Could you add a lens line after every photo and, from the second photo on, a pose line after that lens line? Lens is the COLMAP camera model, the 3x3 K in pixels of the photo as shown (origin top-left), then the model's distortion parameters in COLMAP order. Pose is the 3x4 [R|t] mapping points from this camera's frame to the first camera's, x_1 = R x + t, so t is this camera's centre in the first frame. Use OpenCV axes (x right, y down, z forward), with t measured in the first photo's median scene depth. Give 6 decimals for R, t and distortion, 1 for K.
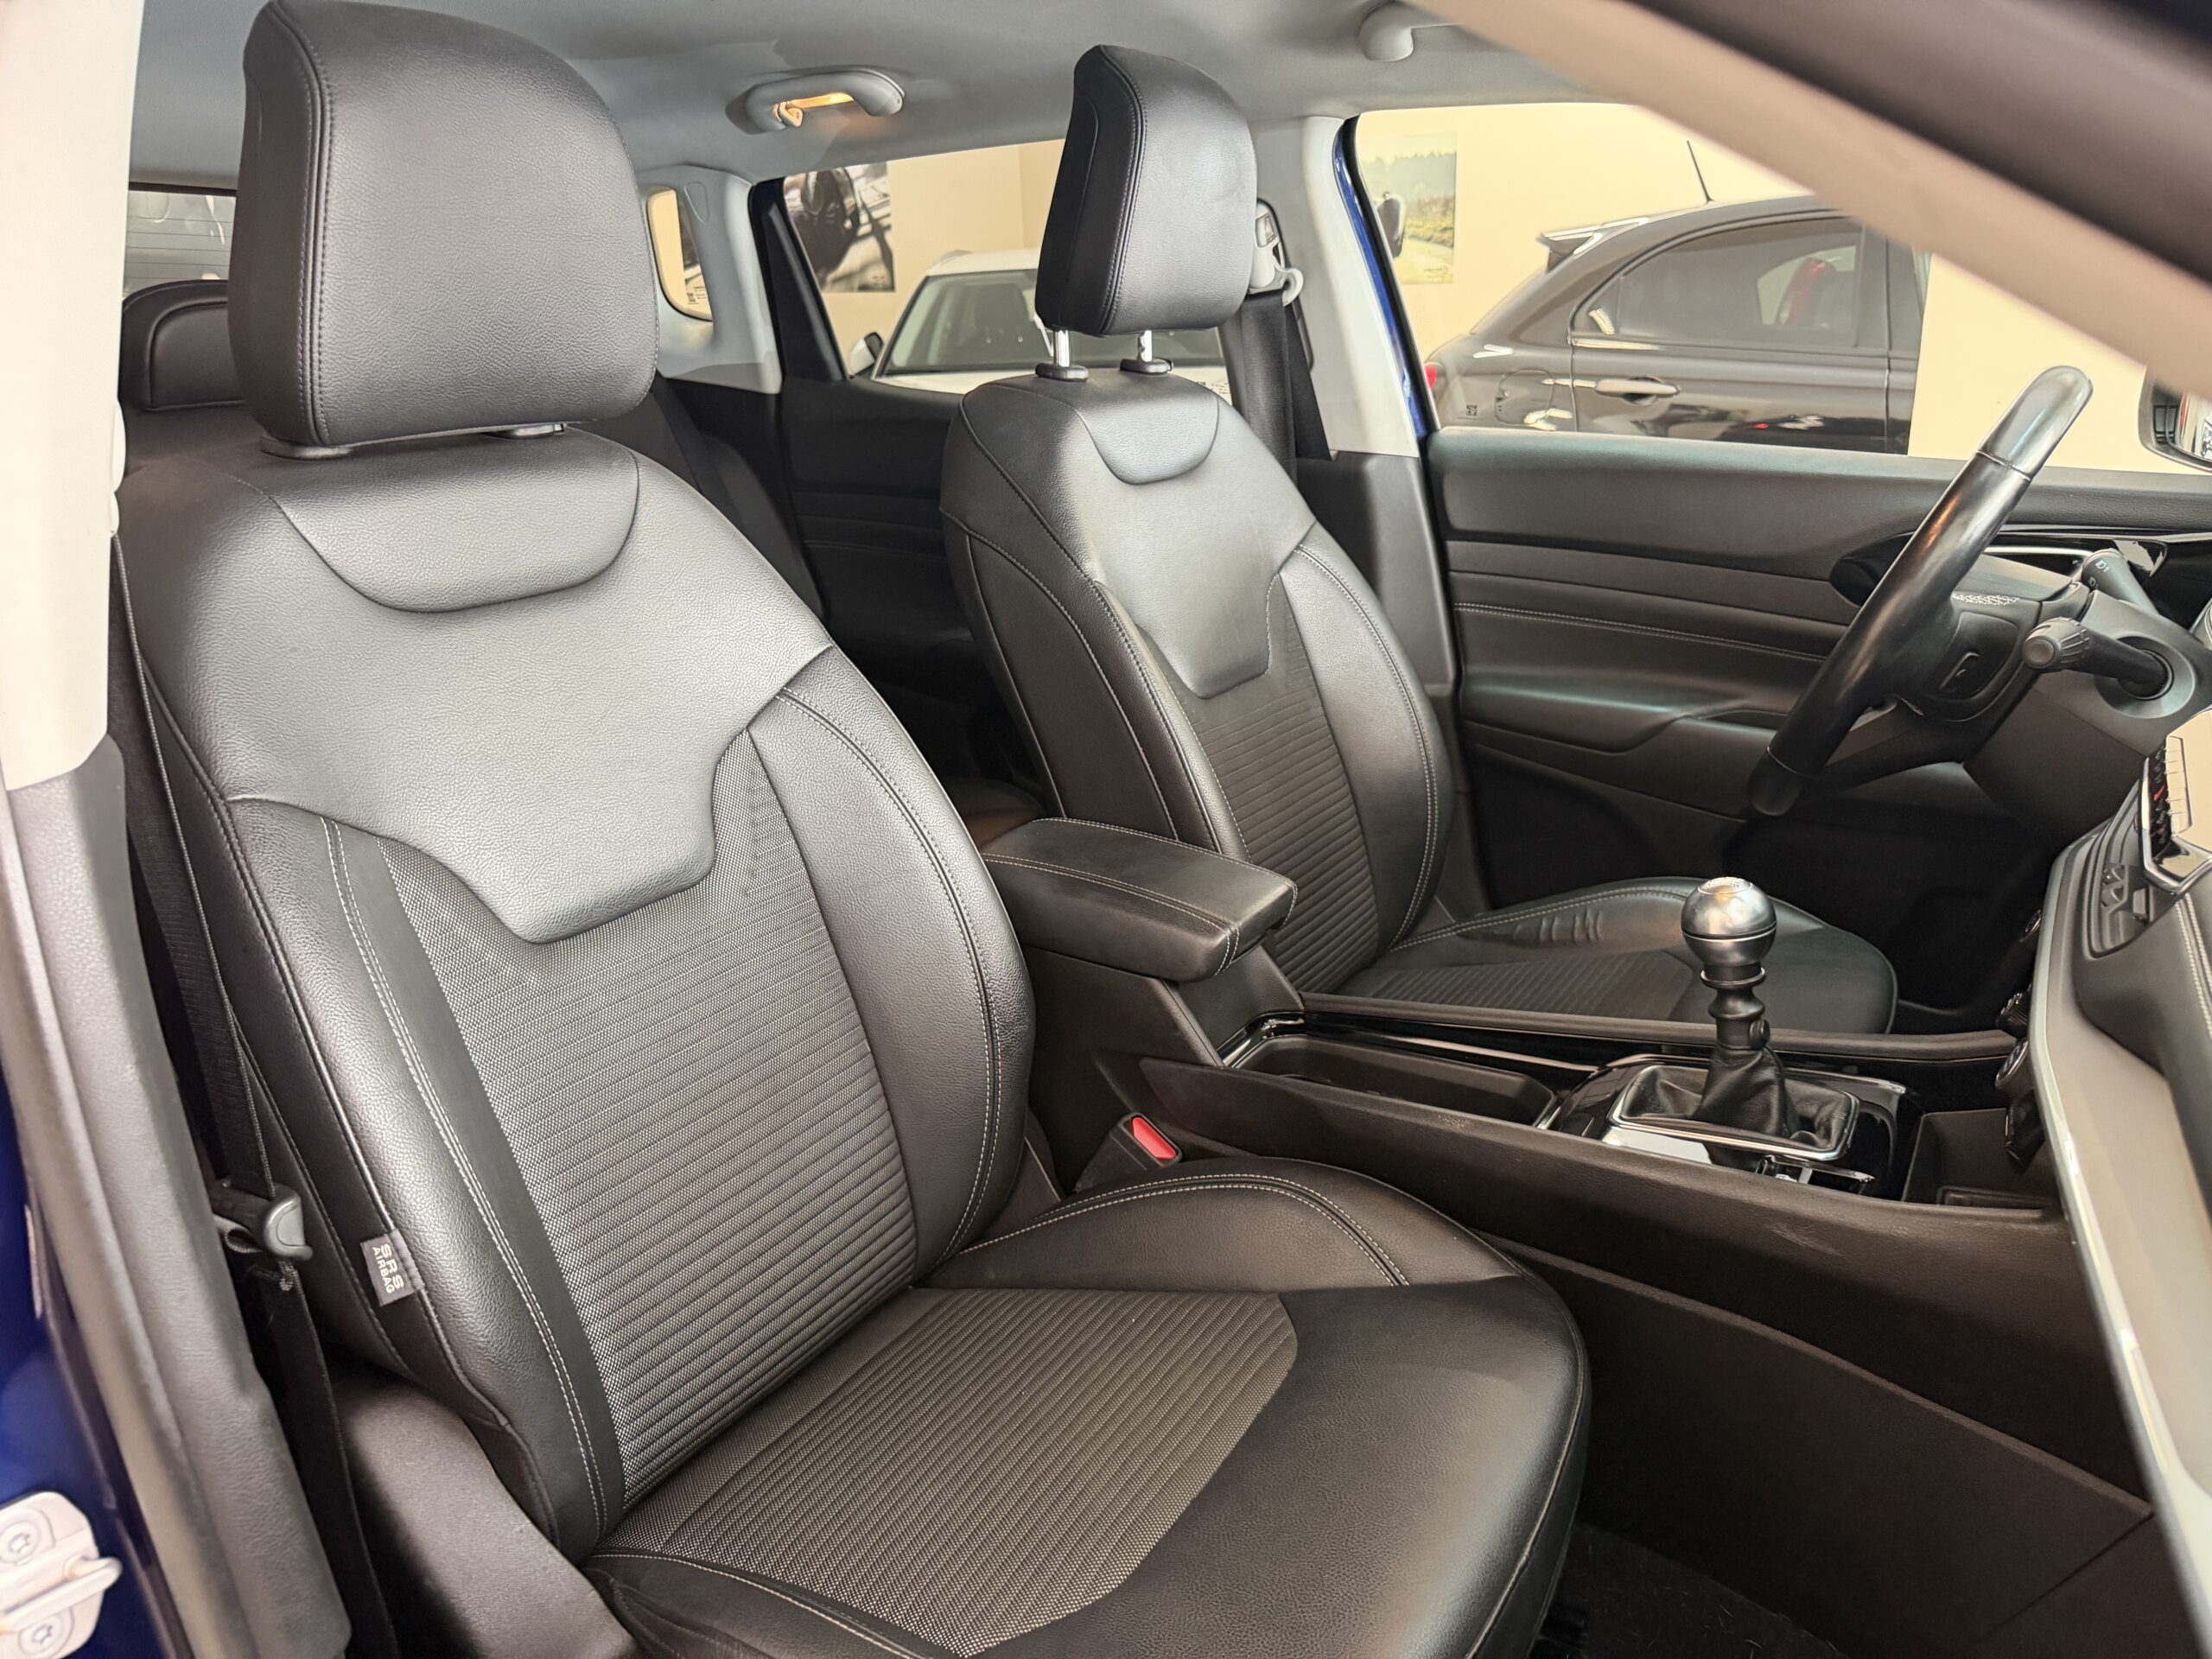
lens RADIAL K [[1436.1, 0, 1100.7], [0, 1436.1, 875.0], [0, 0, 1]] dist [-0.015568, -0.001392]
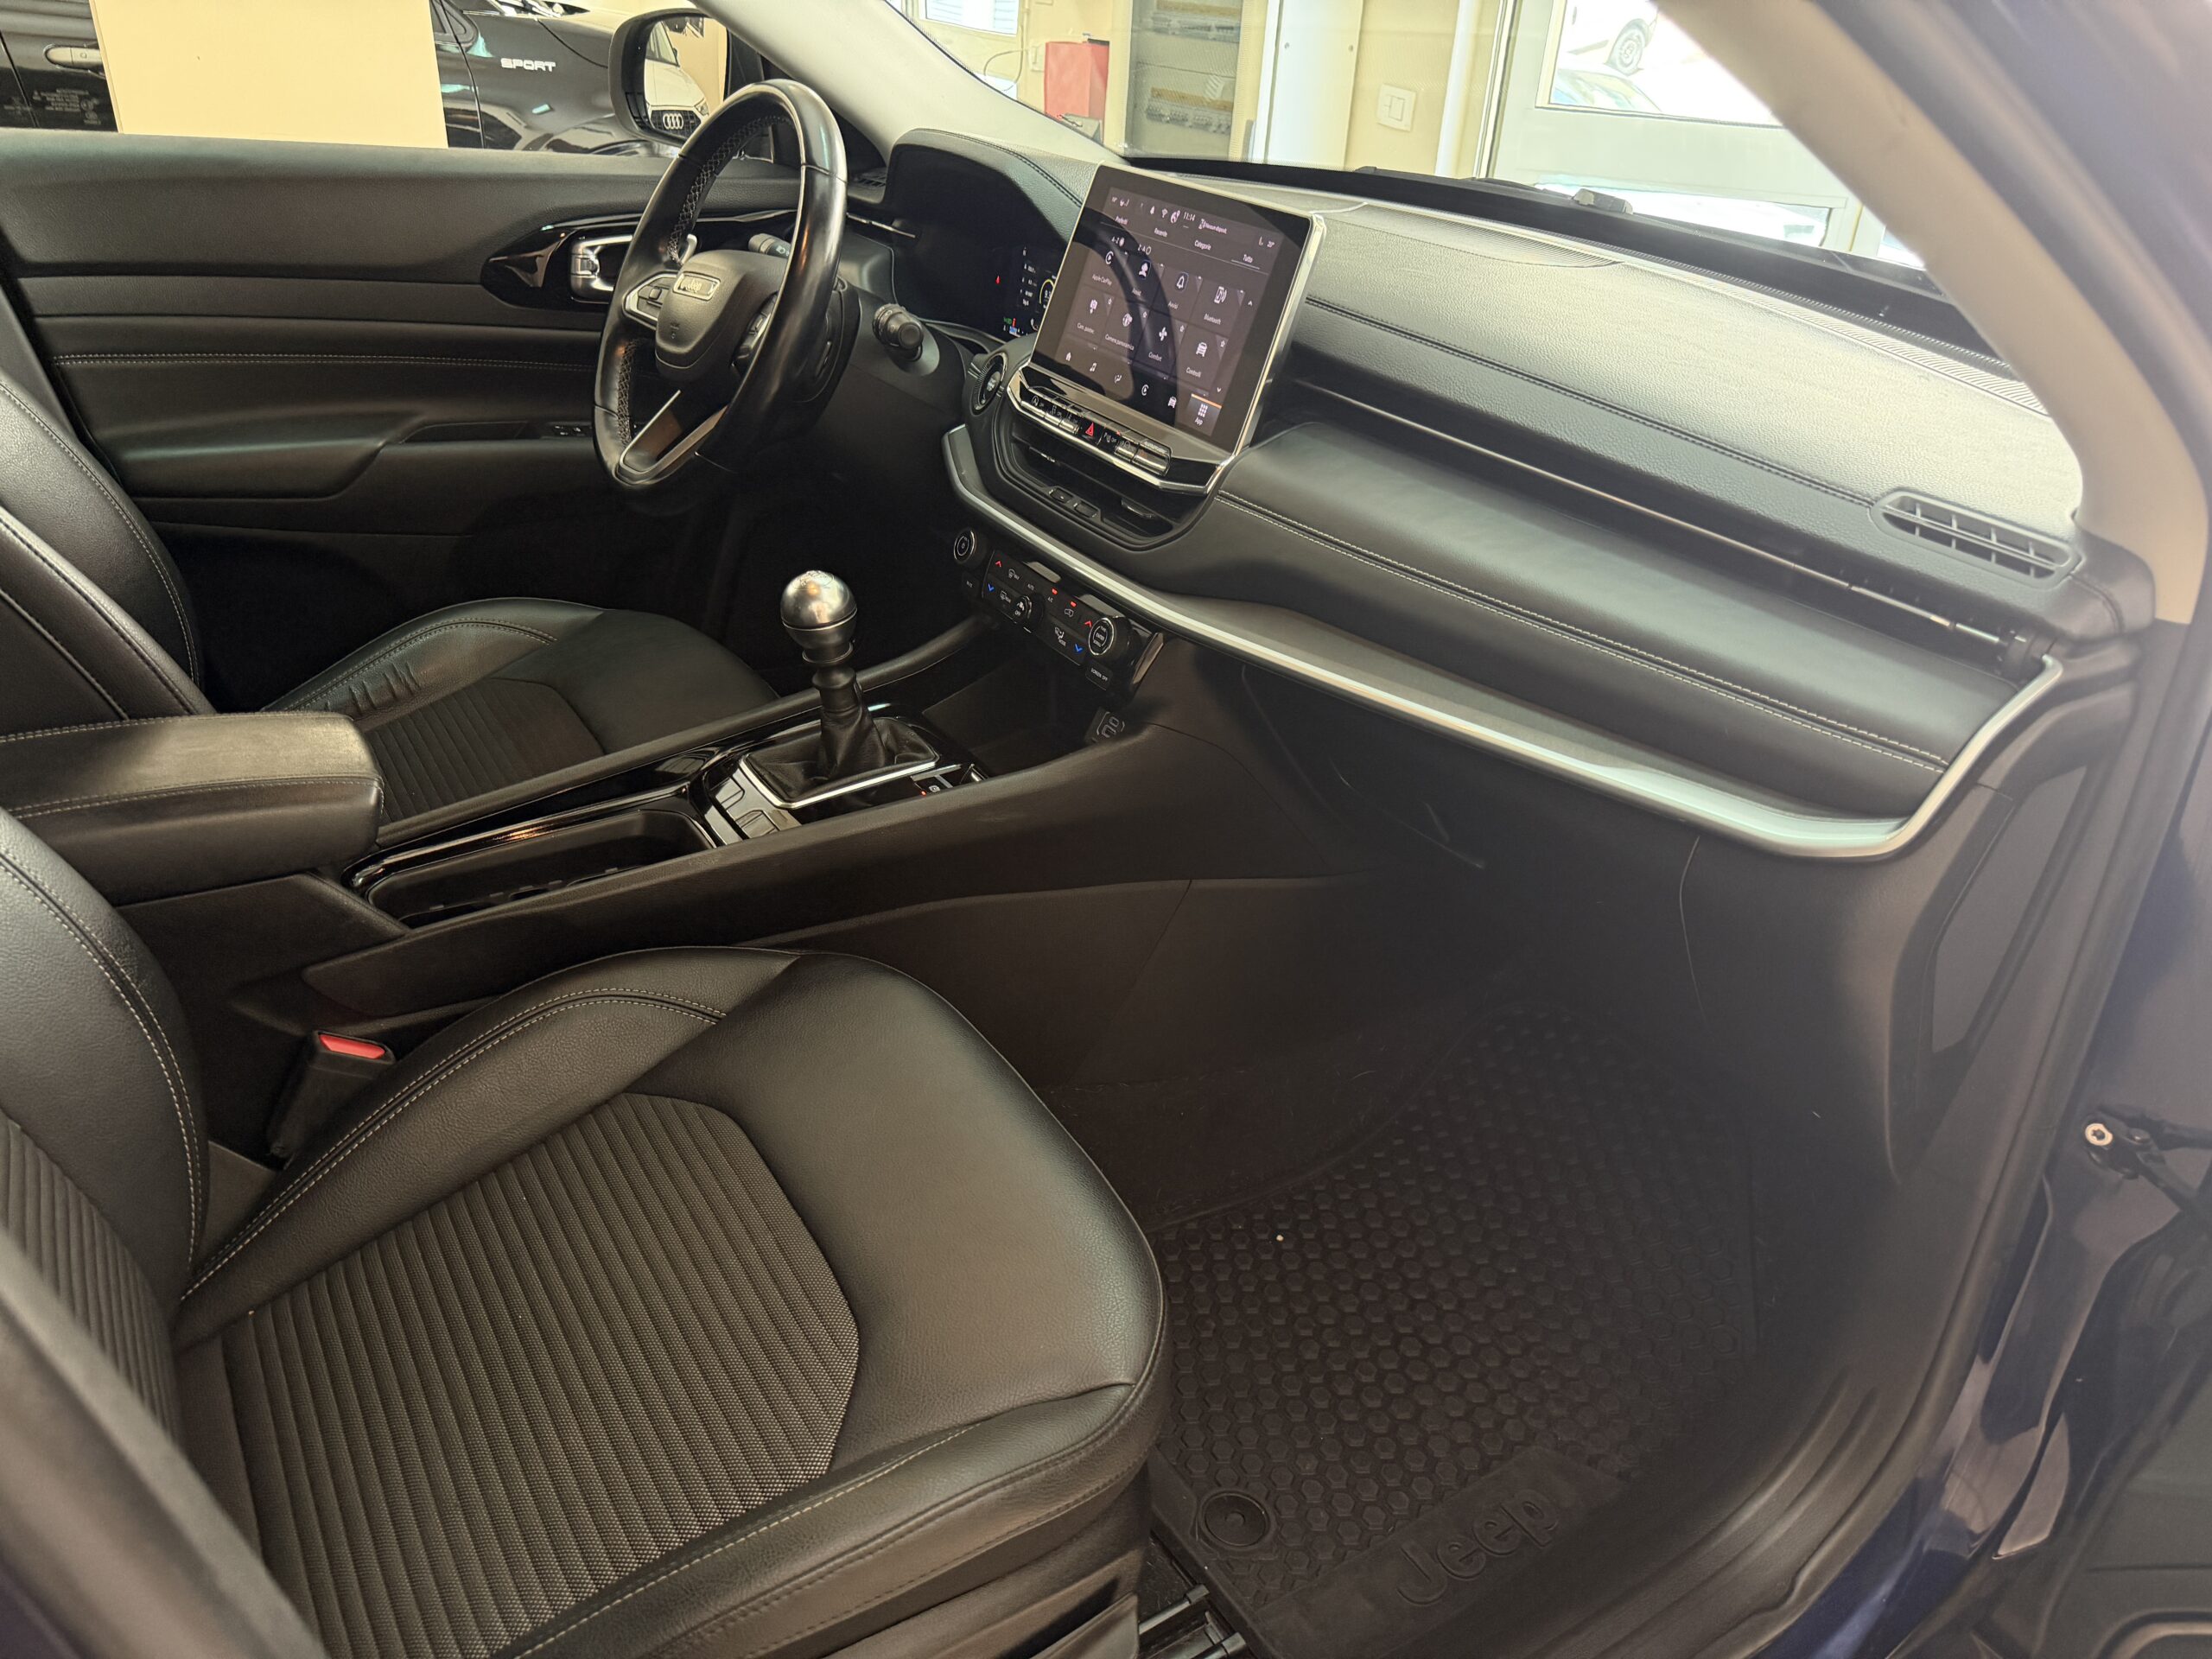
lens RADIAL K [[1436.1, 0, 1100.7], [0, 1436.1, 875.0], [0, 0, 1]] dist [-0.015568, -0.001392]
pose [[0.458912, -0.421719, 0.782018, -0.391306], [0.242765, 0.906198, 0.346224, -0.100876], [-0.854672, 0.030960, 0.518244, 0.156114]]
